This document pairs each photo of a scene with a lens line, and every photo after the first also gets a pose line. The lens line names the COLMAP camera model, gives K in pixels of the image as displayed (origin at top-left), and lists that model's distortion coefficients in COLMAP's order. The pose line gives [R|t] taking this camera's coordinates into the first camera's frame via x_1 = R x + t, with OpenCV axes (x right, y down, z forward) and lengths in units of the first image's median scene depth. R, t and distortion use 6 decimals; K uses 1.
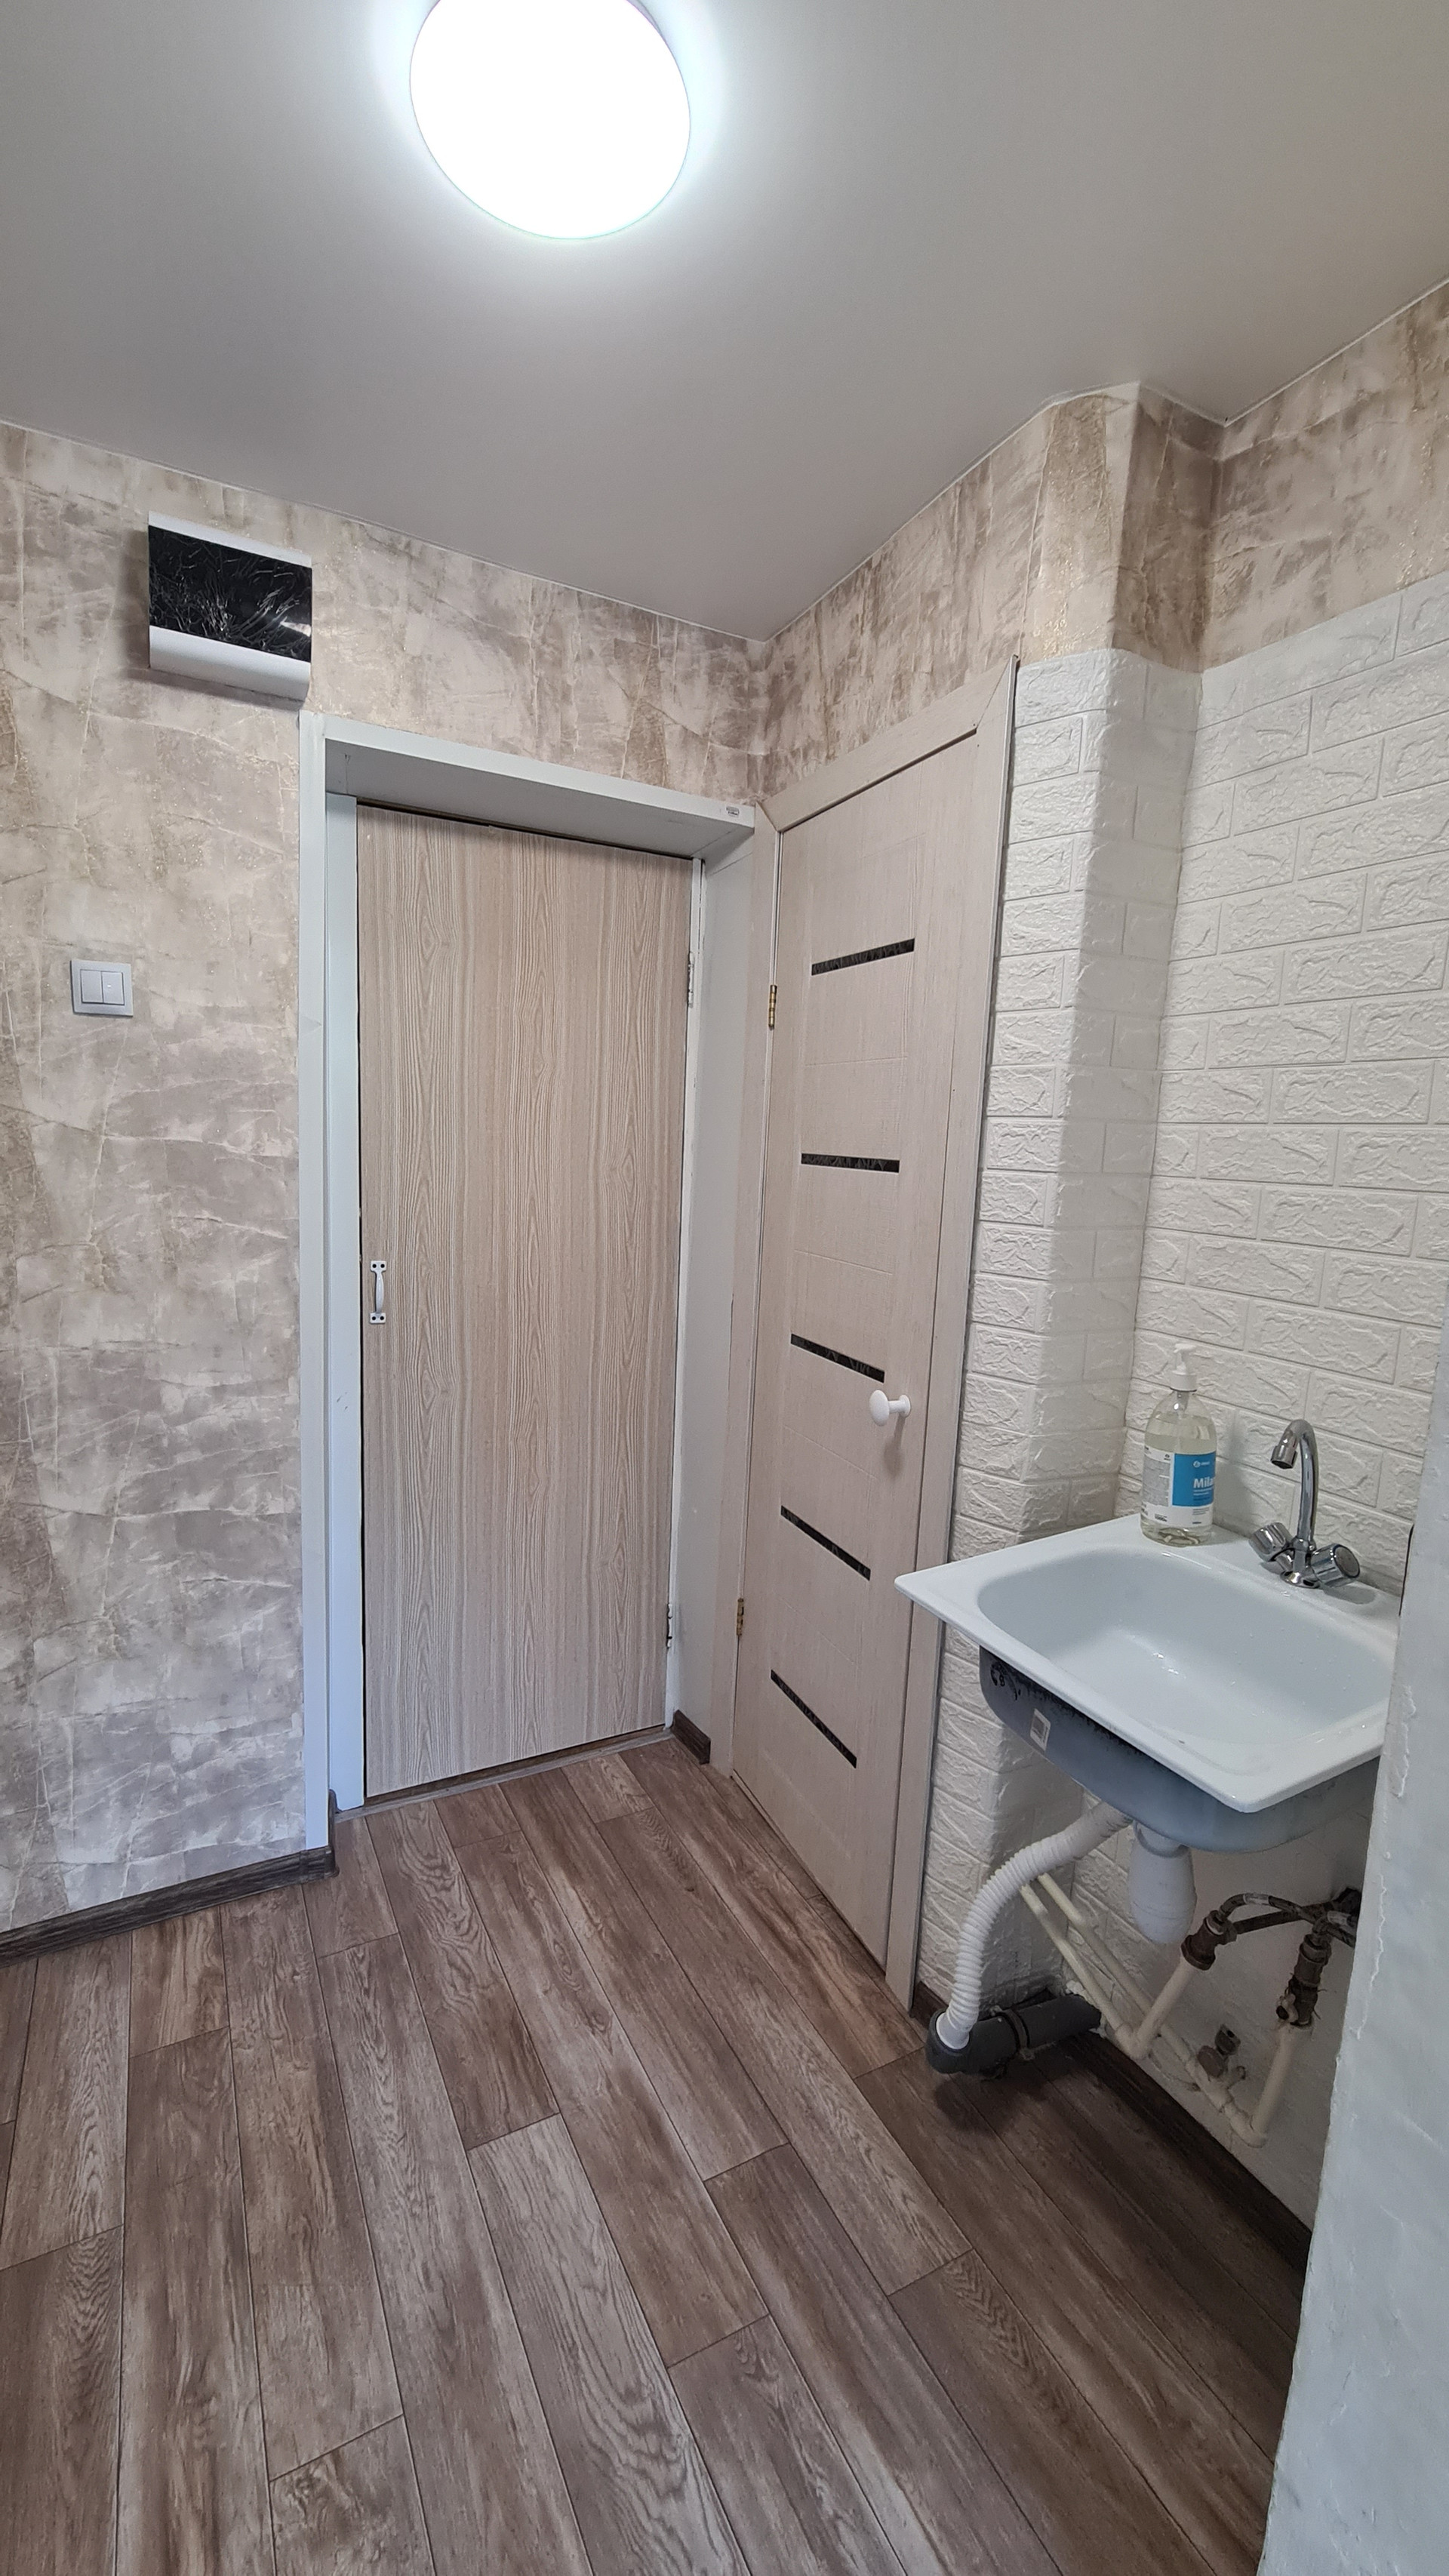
lens RADIAL K [[1064.7, 0, 690.2], [0, 1064.7, 1273.4], [0, 0, 1]] dist [0.005136, -0.002035]
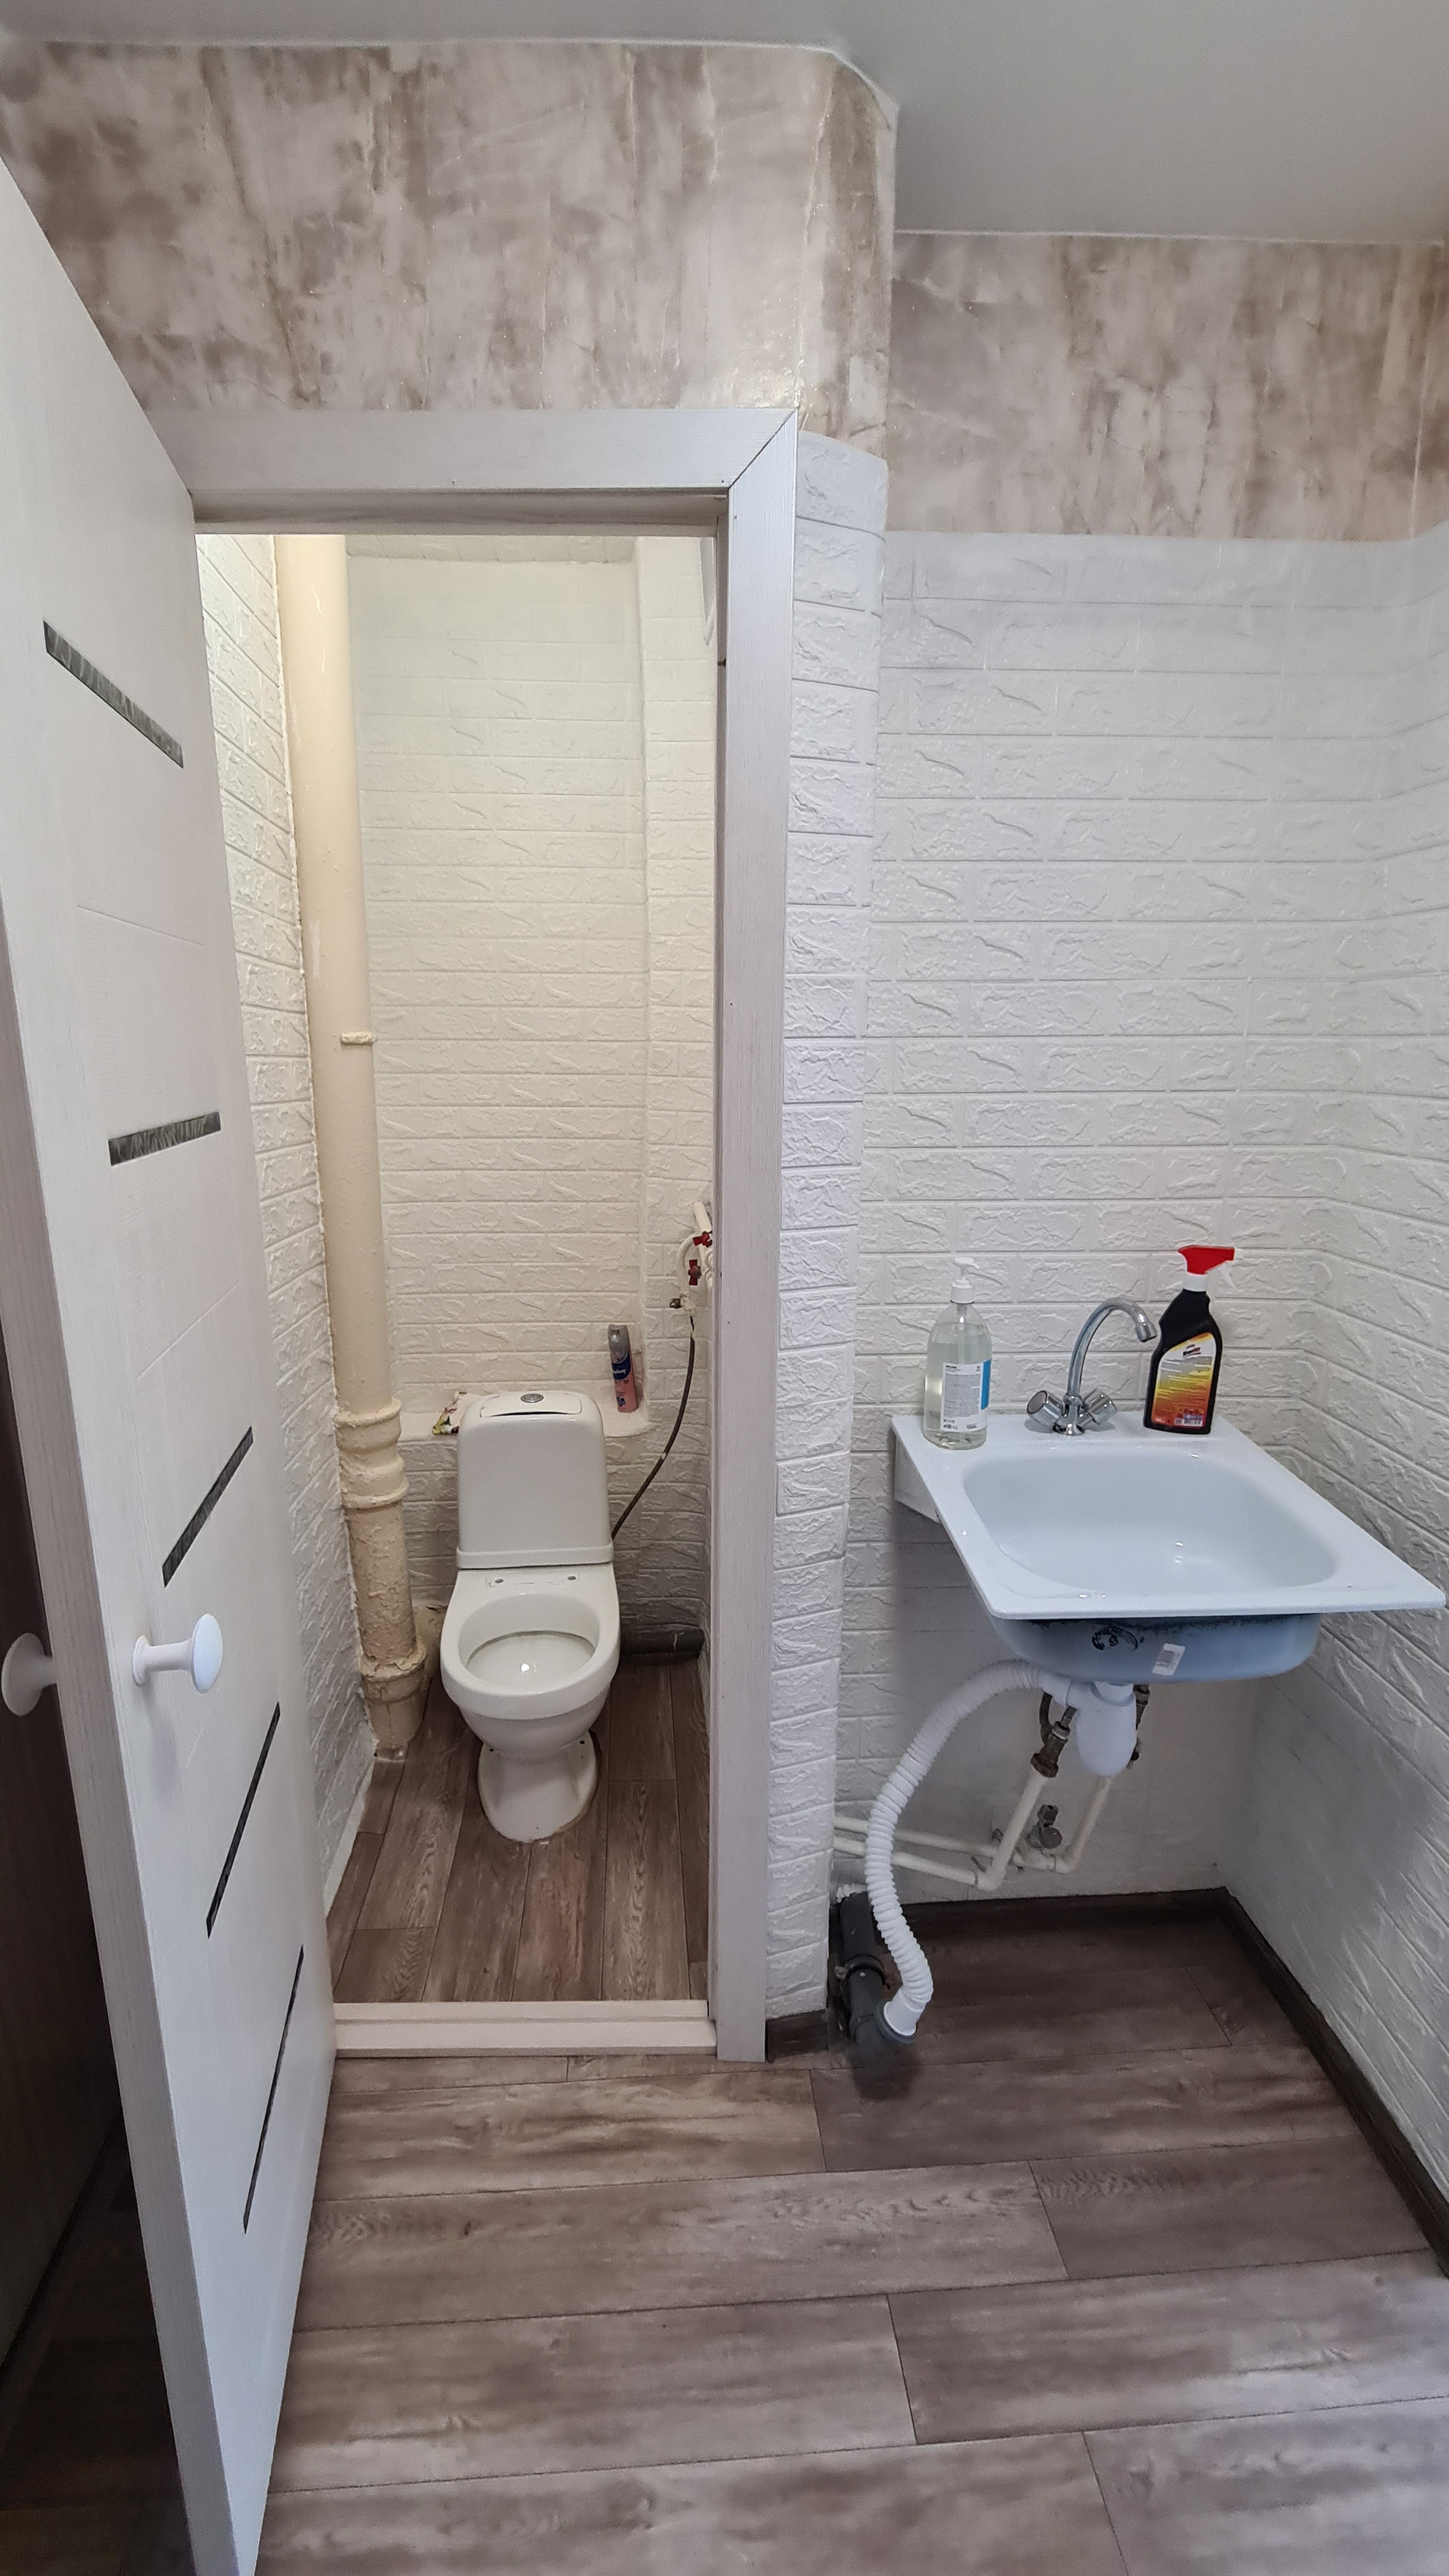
lens RADIAL K [[1064.7, 0, 687.2], [0, 1064.7, 1278.6], [0, 0, 1]] dist [0.005136, -0.002035]
pose [[0.395019, -0.244944, 0.885416, -0.472897], [0.136680, 0.968743, 0.207017, -0.139908], [-0.908448, 0.039243, 0.416151, 0.698148]]
